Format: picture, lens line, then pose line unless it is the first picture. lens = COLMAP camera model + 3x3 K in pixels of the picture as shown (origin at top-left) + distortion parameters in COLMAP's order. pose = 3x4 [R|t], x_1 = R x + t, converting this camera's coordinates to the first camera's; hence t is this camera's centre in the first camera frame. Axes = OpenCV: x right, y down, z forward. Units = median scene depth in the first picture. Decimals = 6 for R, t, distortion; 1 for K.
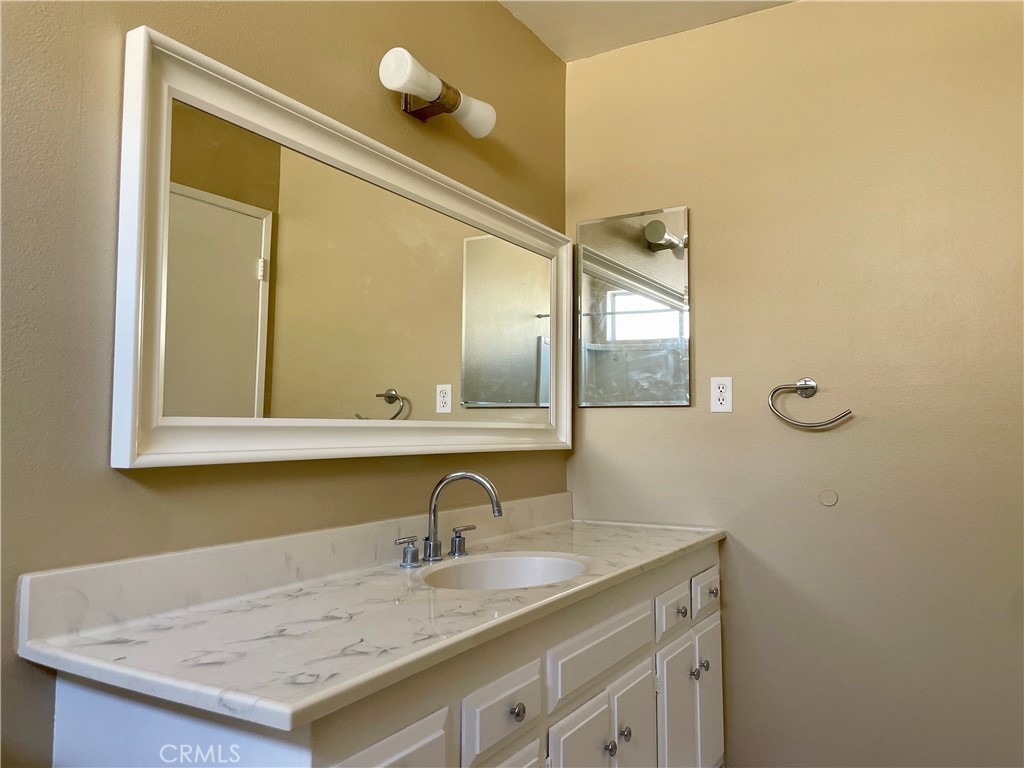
lens RADIAL K [[779.9, 0, 509.9], [0, 779.9, 380.2], [0, 0, 1]] dist [0.092975, -0.133287]
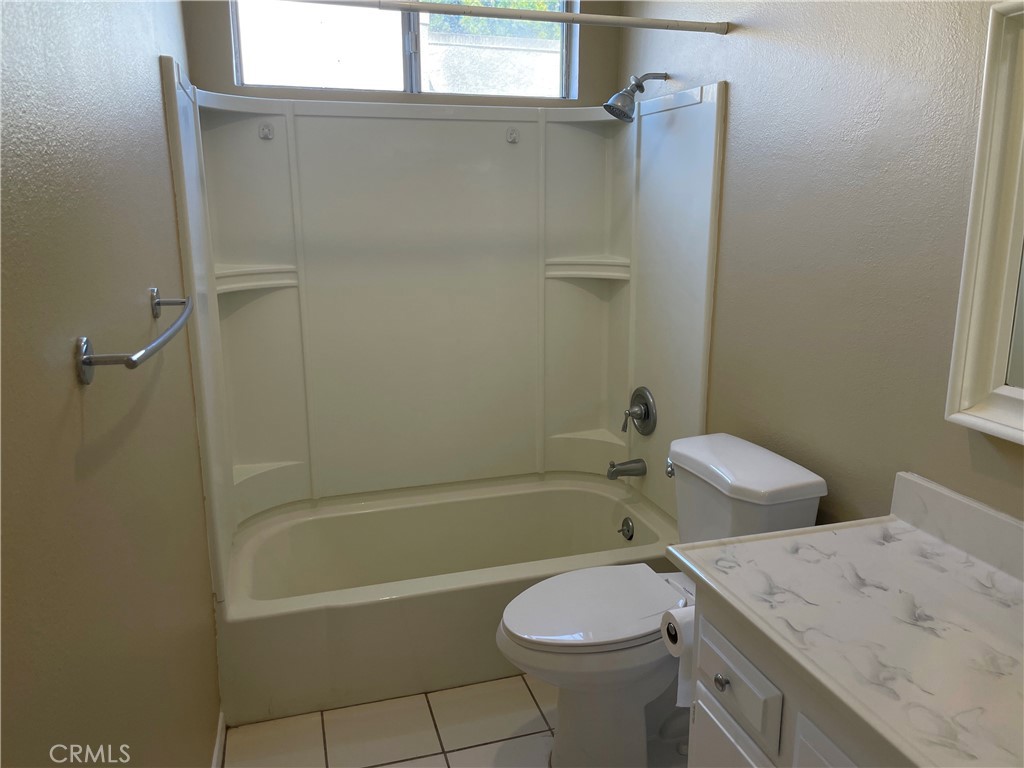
lens RADIAL K [[779.9, 0, 509.9], [0, 779.9, 380.2], [0, 0, 1]] dist [0.092975, -0.133287]
pose [[-0.678268, 0.167200, -0.715539, 0.912452], [0.050752, 0.982103, 0.181380, -0.222569], [0.733060, 0.086709, -0.674615, 1.507018]]
